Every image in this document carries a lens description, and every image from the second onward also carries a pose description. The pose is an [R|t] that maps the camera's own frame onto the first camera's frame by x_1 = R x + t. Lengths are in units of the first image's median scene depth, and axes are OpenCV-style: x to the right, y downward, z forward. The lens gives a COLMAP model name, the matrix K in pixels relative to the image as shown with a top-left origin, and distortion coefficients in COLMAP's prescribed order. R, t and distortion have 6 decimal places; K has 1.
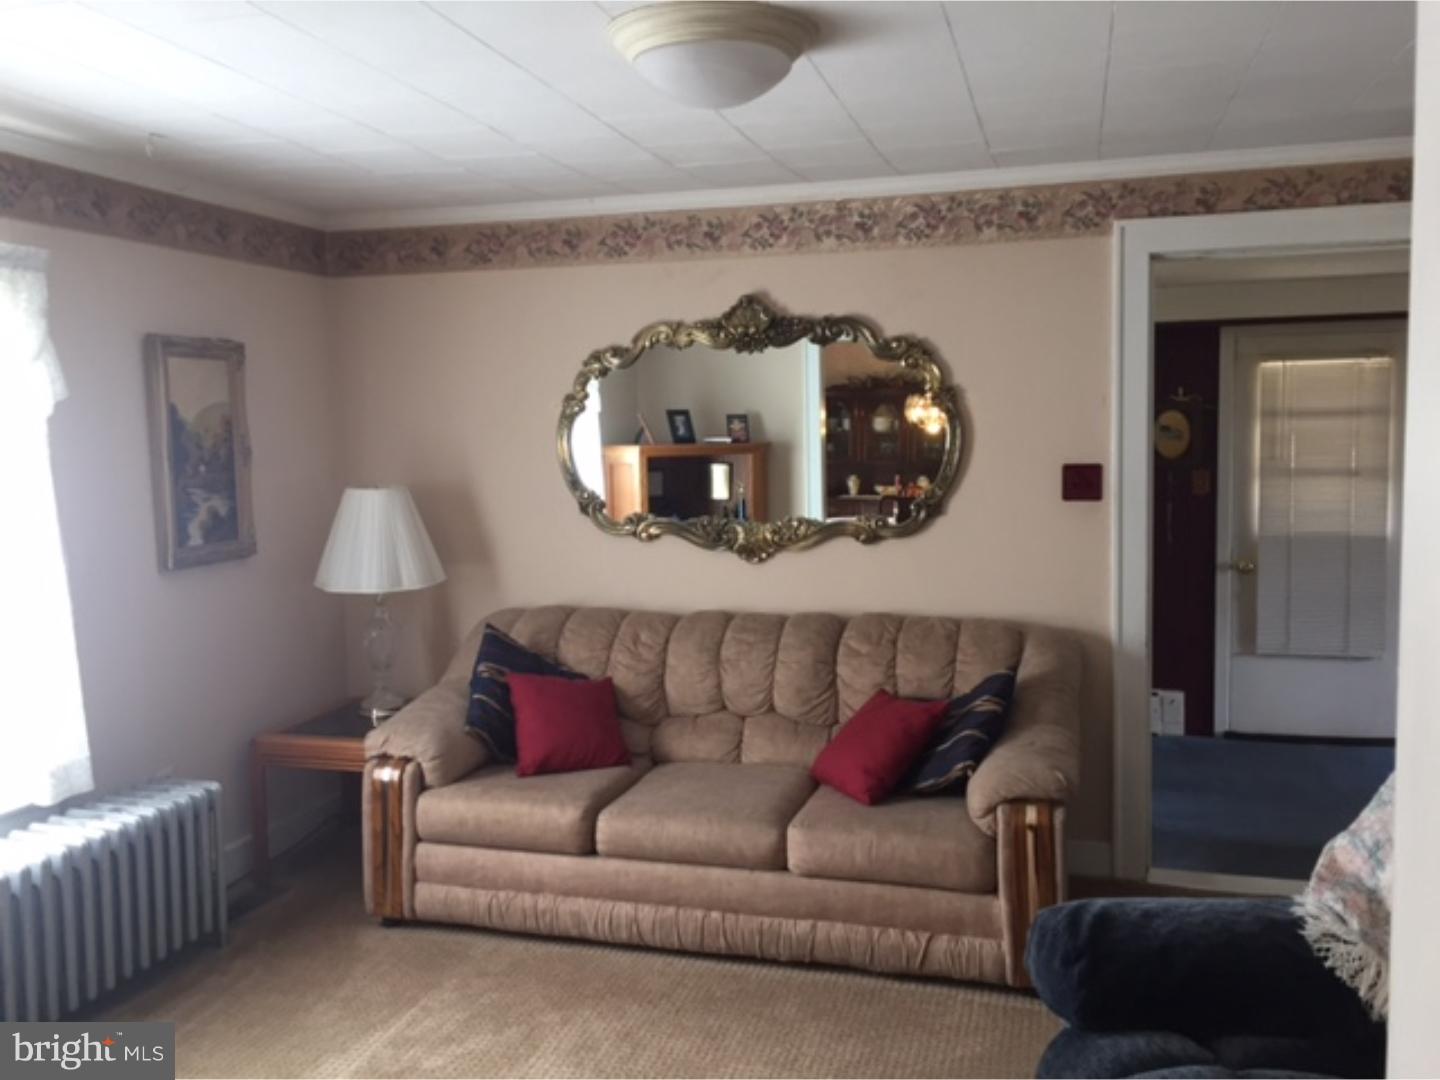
lens RADIAL K [[1229.2, 0, 718.3], [0, 1229.2, 550.9], [0, 0, 1]] dist [0.089811, -0.122963]
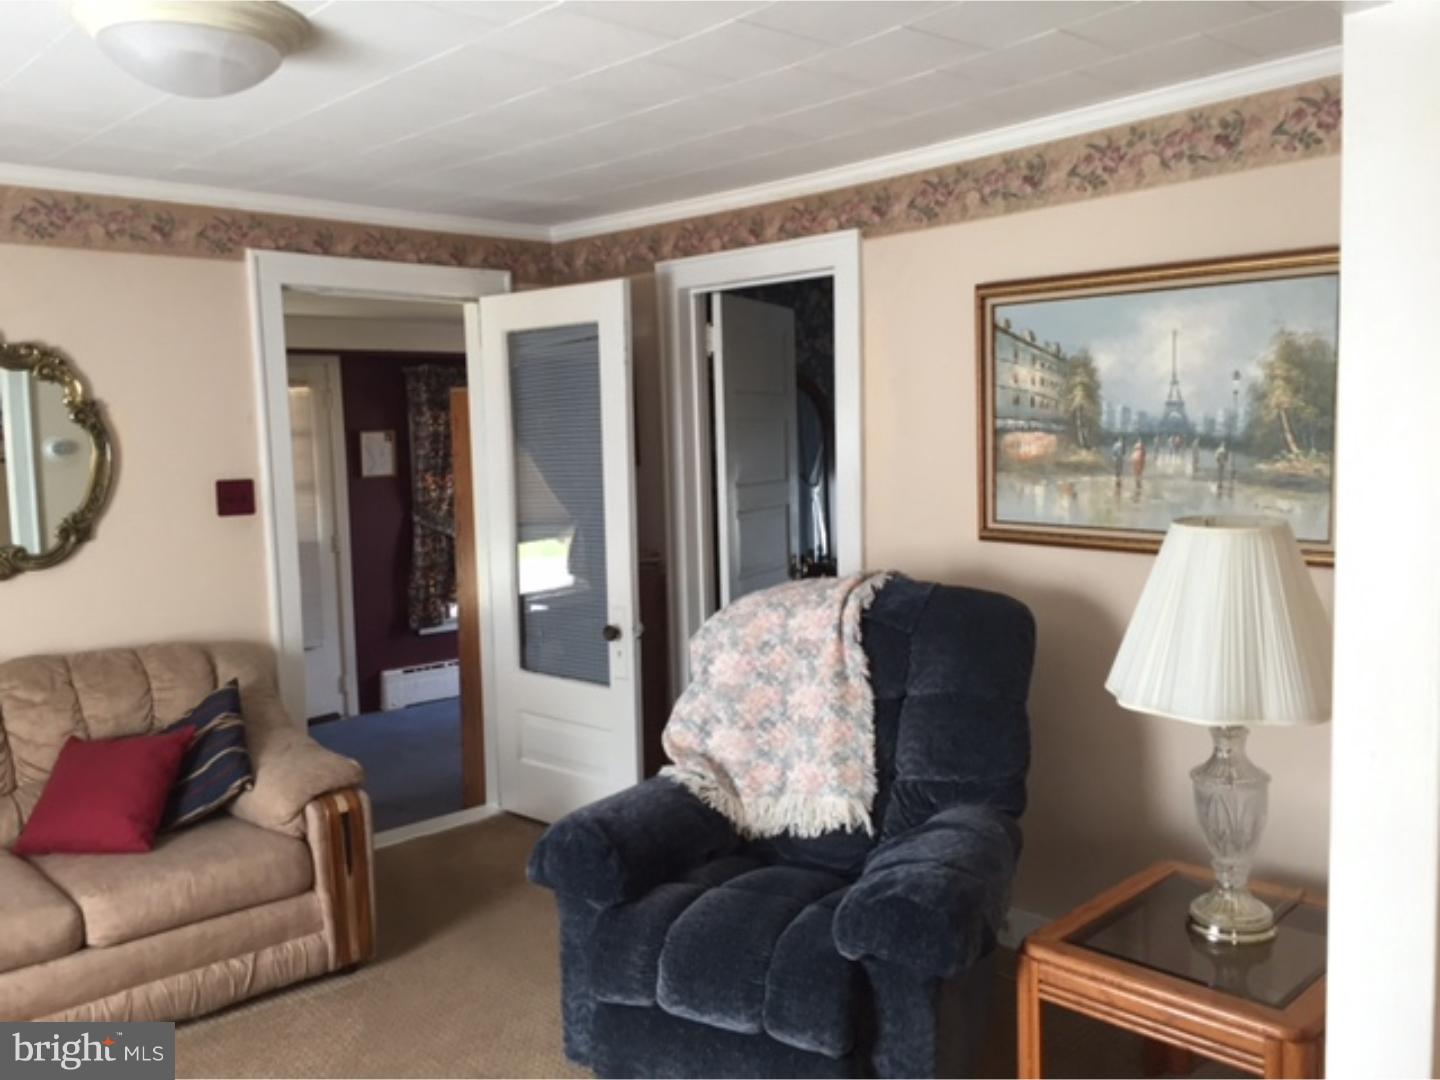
lens RADIAL K [[1229.2, 0, 718.3], [0, 1229.2, 550.9], [0, 0, 1]] dist [0.089811, -0.122963]
pose [[0.520908, -0.079155, 0.849935, -0.439029], [0.096648, 0.994758, 0.033409, -0.007823], [-0.848124, 0.064741, 0.525827, 0.135262]]
